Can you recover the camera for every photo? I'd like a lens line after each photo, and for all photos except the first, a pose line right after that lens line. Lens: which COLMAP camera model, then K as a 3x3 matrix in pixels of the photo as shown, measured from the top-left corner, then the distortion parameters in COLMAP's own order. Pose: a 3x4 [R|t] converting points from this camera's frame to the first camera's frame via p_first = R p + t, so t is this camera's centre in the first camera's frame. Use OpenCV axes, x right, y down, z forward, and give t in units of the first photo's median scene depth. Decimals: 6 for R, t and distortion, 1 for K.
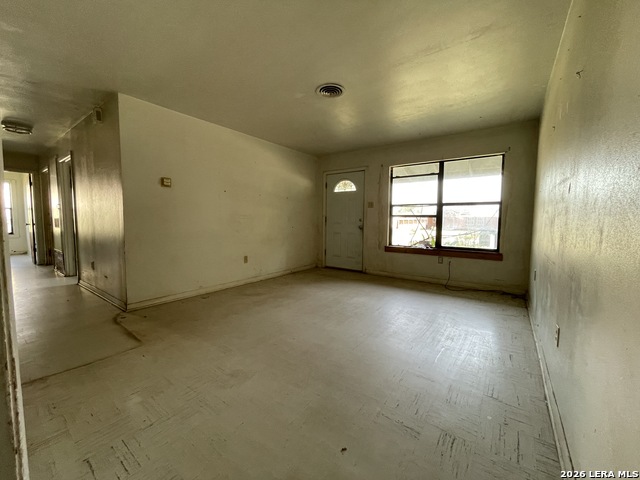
lens RADIAL K [[258.7, 0, 319.5], [0, 258.7, 238.4], [0, 0, 1]] dist [0.000096, -0.002724]
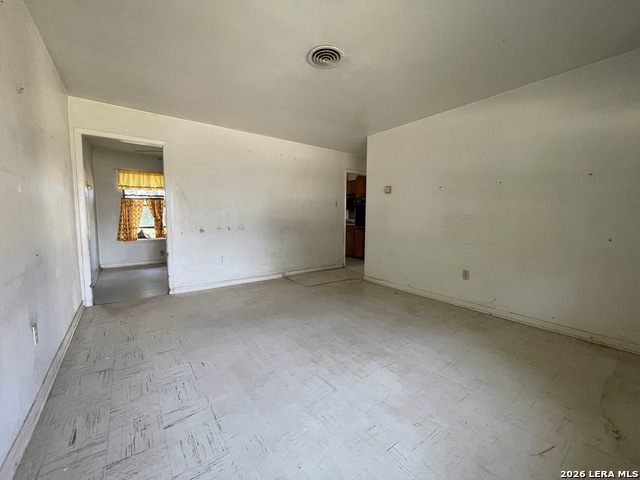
lens RADIAL K [[258.7, 0, 319.5], [0, 258.7, 238.4], [0, 0, 1]] dist [0.000096, -0.002724]
pose [[-0.286140, 0.070862, -0.955564, 0.703615], [-0.078170, 0.992211, 0.096987, -0.080471], [0.954994, 0.102449, -0.278372, 1.052181]]
